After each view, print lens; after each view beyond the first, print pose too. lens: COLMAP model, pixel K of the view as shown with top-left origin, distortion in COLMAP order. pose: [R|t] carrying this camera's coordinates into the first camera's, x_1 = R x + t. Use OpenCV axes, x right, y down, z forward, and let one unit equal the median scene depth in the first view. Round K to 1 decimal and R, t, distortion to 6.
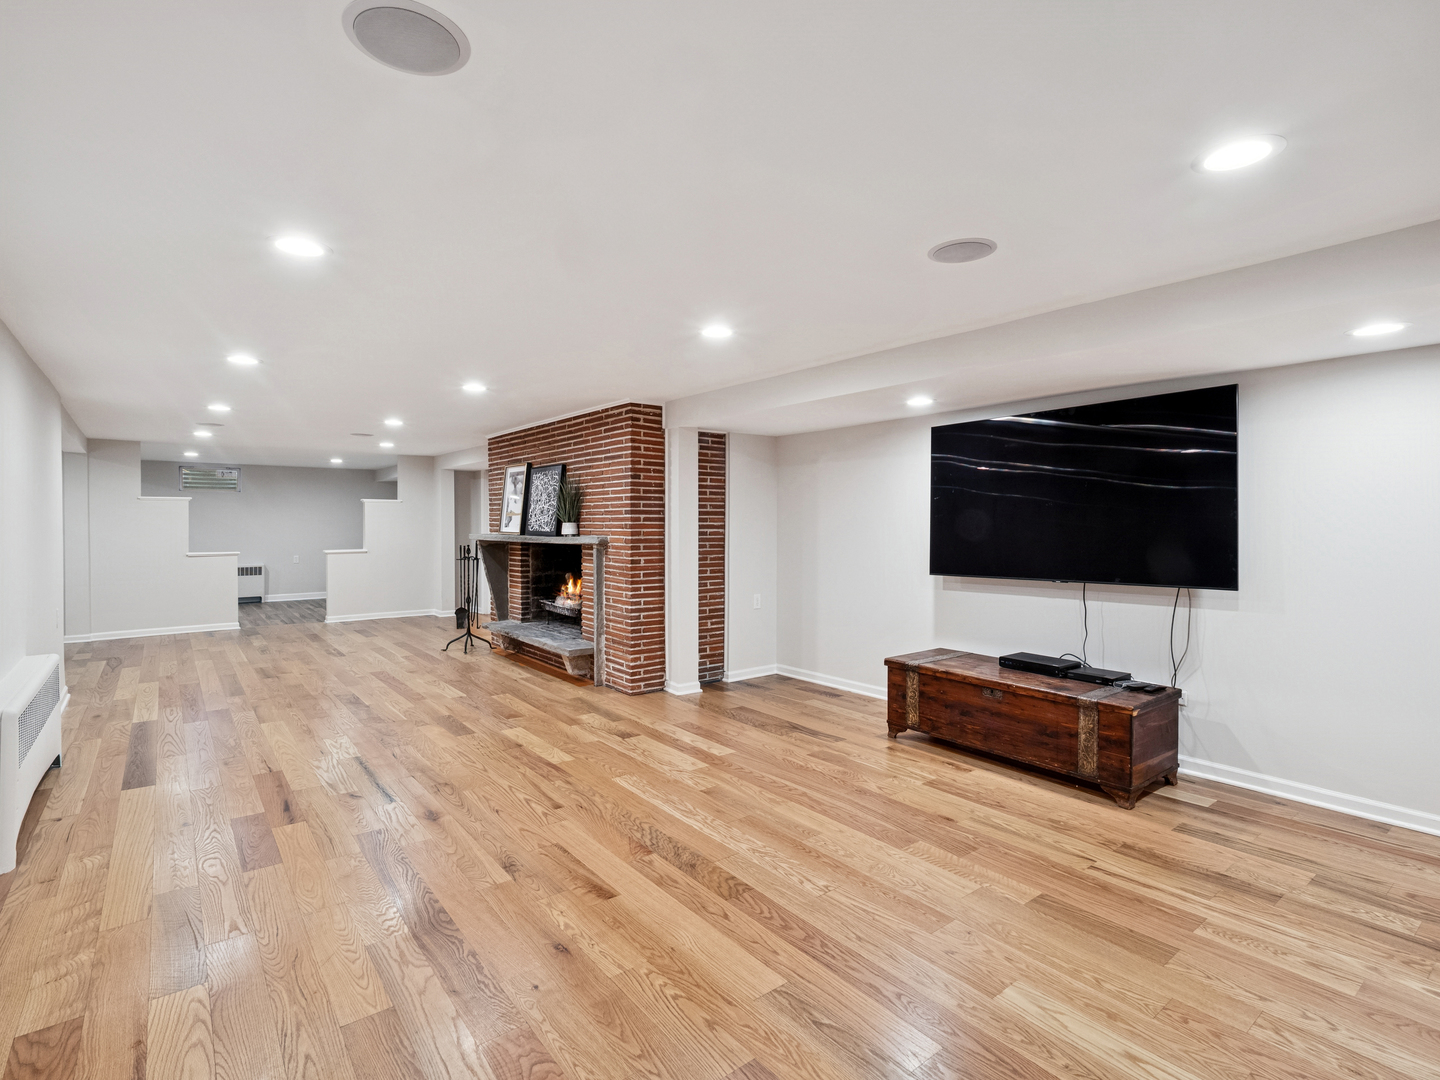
lens RADIAL K [[706.9, 0, 719.5], [0, 706.9, 535.8], [0, 0, 1]] dist [0.001680, 0.000840]
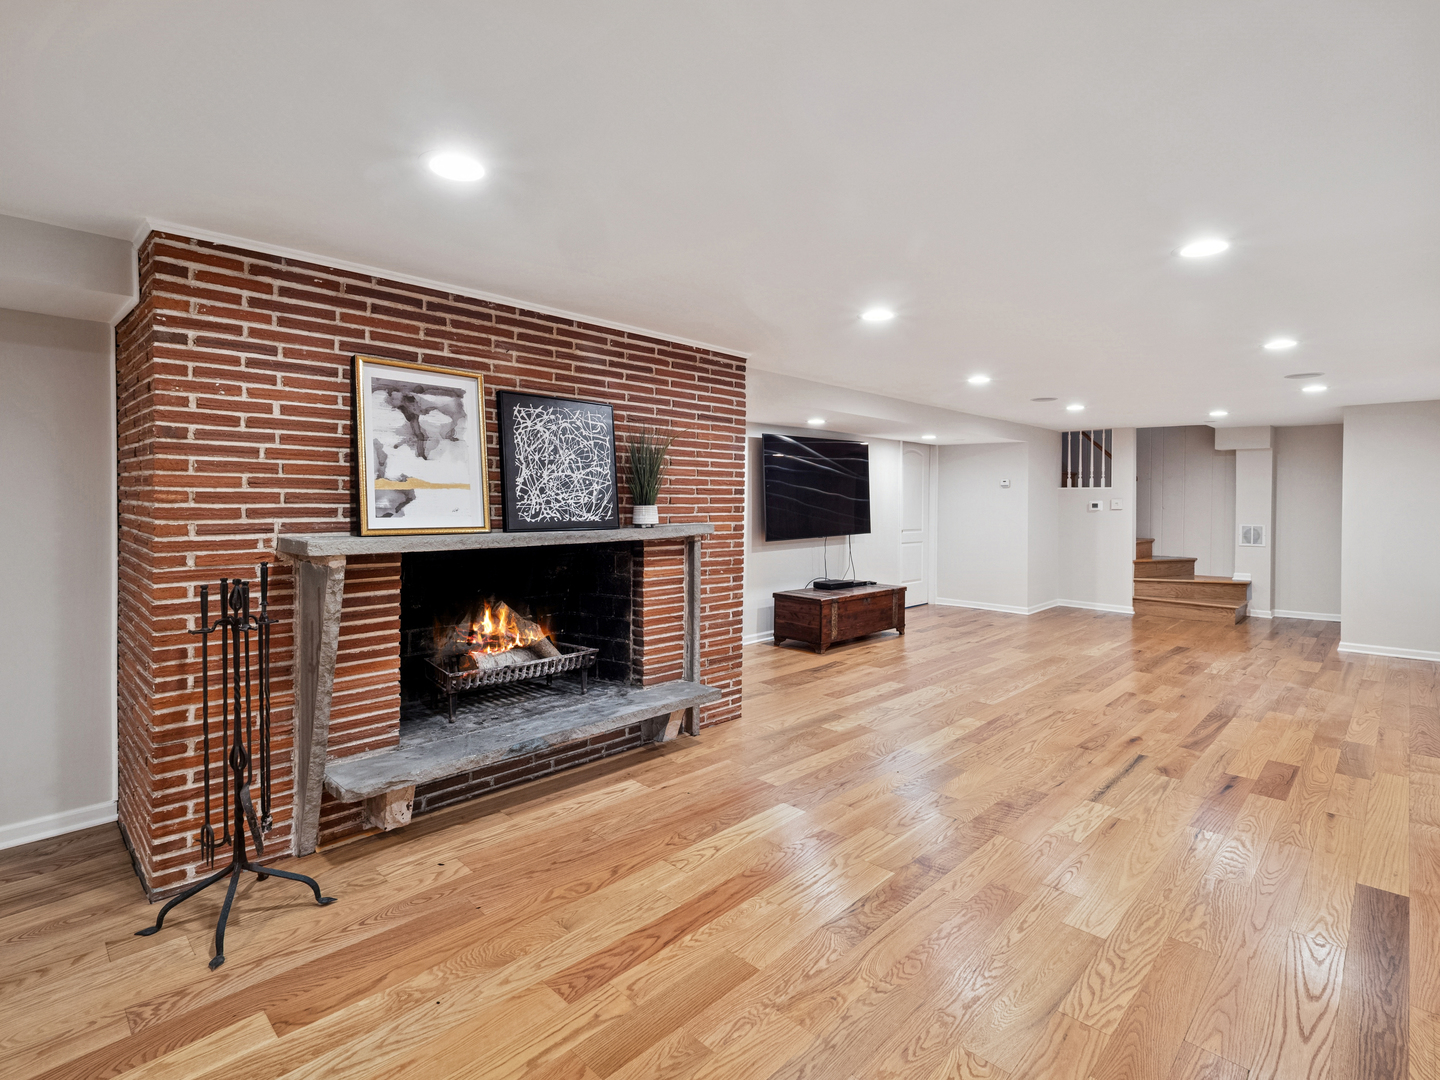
lens RADIAL K [[706.9, 0, 708.6], [0, 706.9, 507.3], [0, 0, 1]] dist [0.001680, 0.000840]
pose [[-0.128994, -0.014197, 0.991544, -1.129744], [0.008029, 0.999850, 0.015360, -0.034898], [-0.991613, 0.009942, -0.128861, 1.386259]]
